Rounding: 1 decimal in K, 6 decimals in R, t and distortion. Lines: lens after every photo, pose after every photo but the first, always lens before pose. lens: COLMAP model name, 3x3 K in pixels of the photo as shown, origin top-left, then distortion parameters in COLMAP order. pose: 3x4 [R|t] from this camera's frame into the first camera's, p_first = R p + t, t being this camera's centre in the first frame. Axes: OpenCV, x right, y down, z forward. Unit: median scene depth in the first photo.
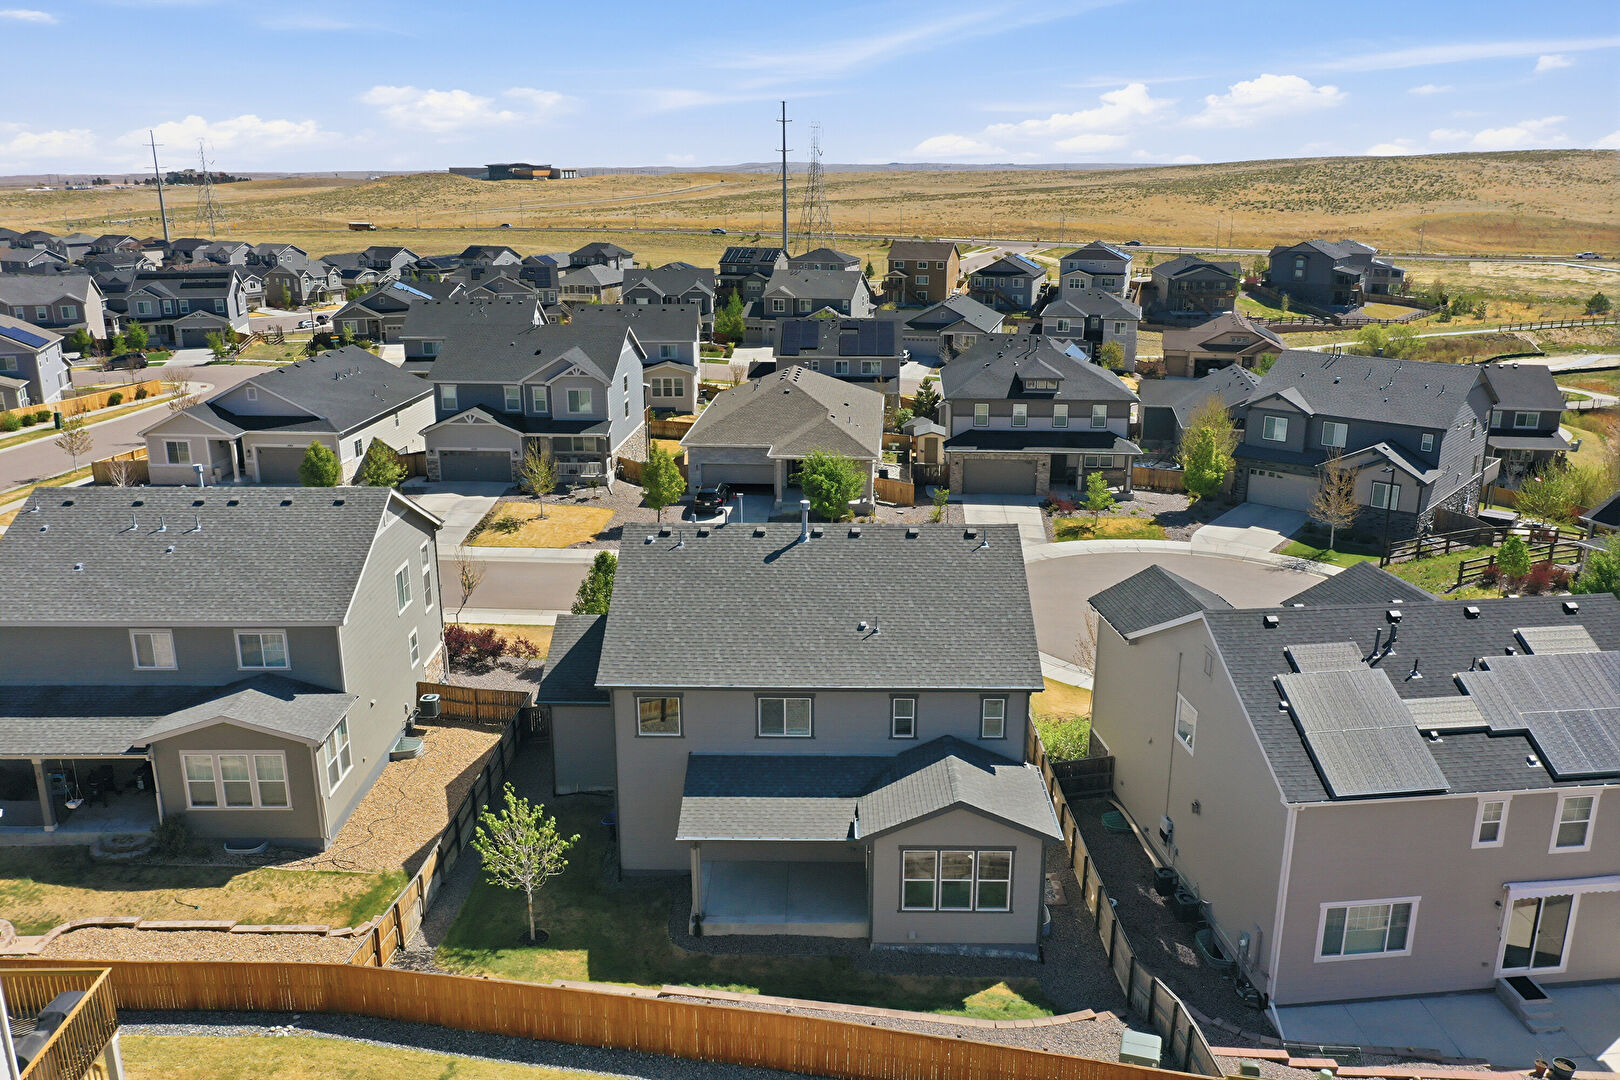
lens RADIAL K [[1276.7, 0, 810.3], [0, 1276.7, 541.5], [0, 0, 1]] dist [-0.003689, -0.003576]
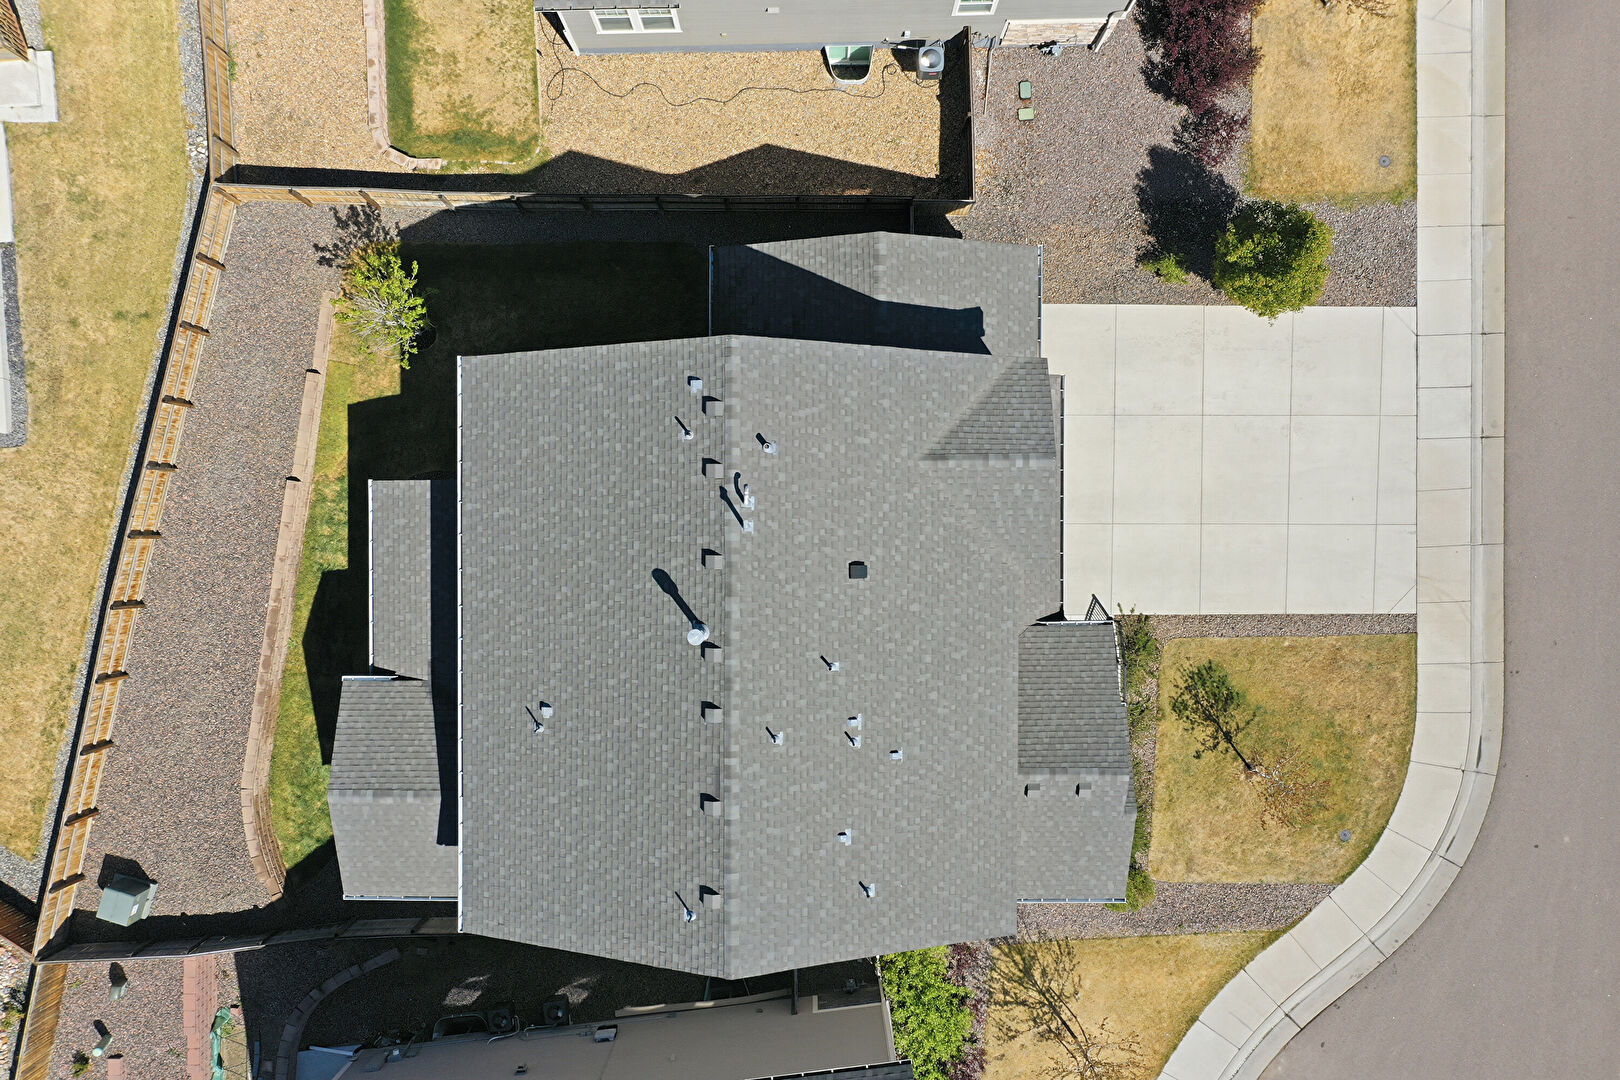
lens RADIAL K [[1276.7, 0, 792.6], [0, 1276.7, 566.2], [0, 0, 1]] dist [-0.003689, -0.003576]
pose [[0.011977, 0.999737, 0.019551, -0.047686], [-0.276289, -0.015482, 0.960950, -0.605161], [0.961000, -0.016911, 0.276031, 0.859622]]
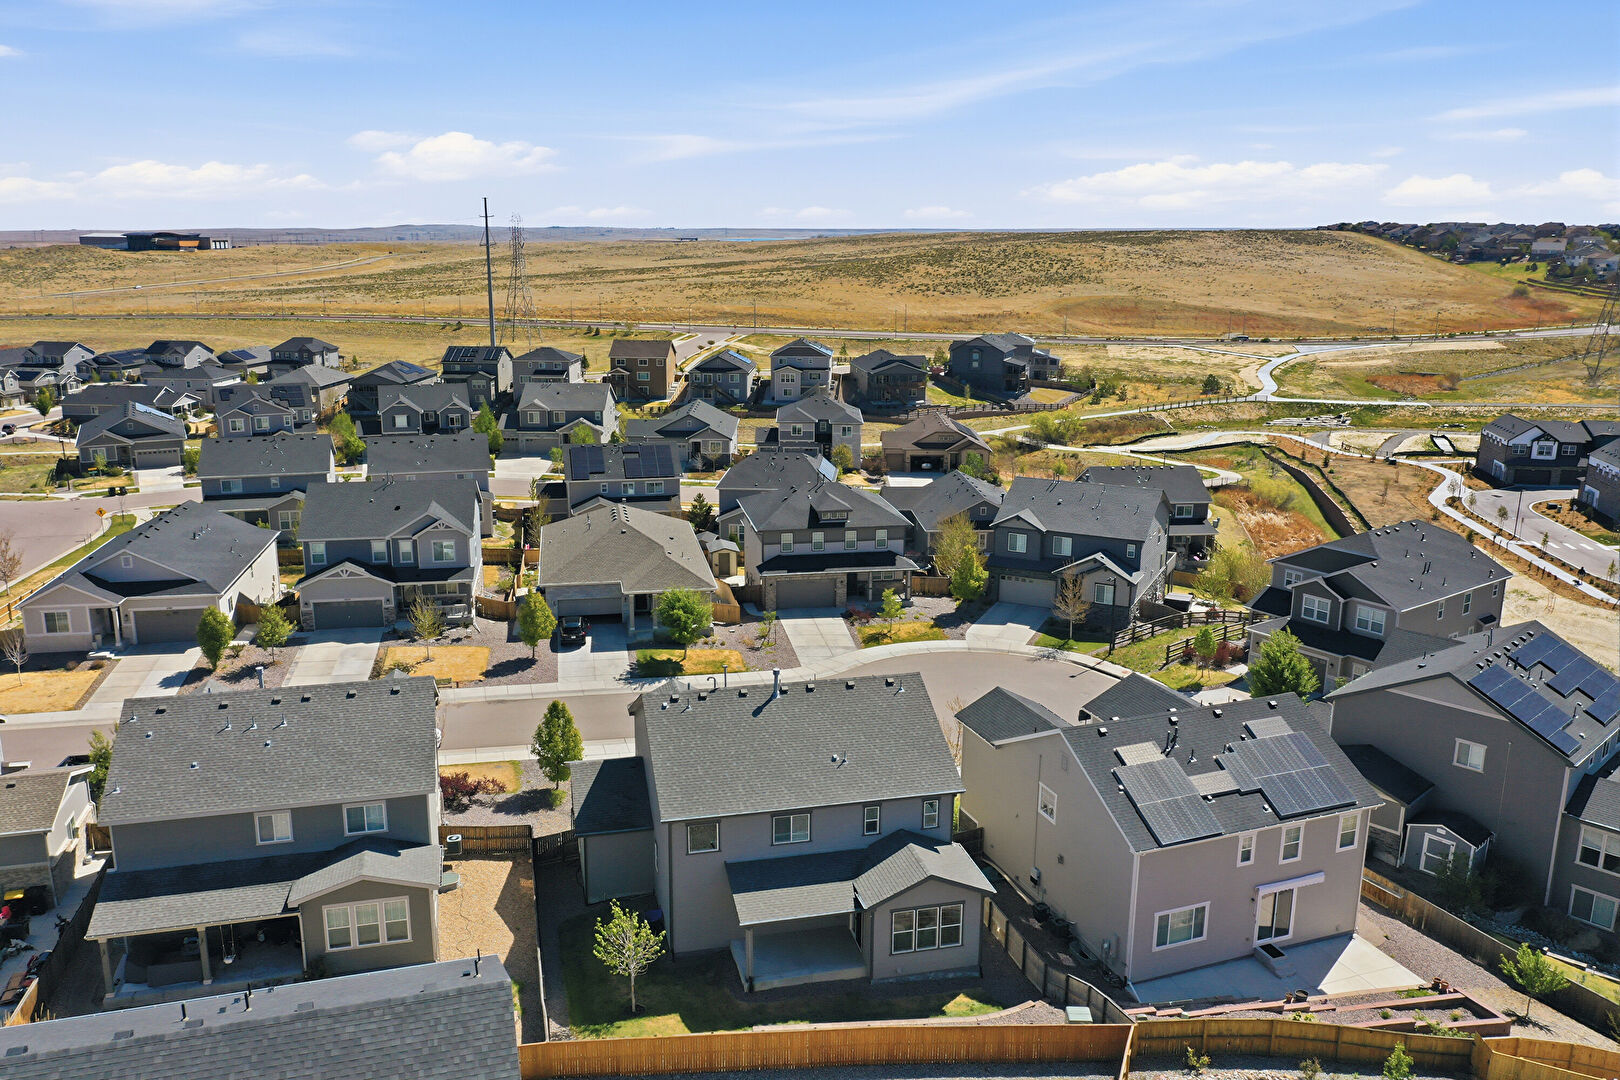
lens RADIAL K [[1276.7, 0, 811.6], [0, 1276.7, 540.3], [0, 0, 1]] dist [-0.003689, -0.003576]
pose [[0.967083, -0.052886, 0.248906, -0.298640], [0.064367, 0.997195, -0.038207, -0.112970], [-0.246187, 0.052971, 0.967774, -0.351810]]
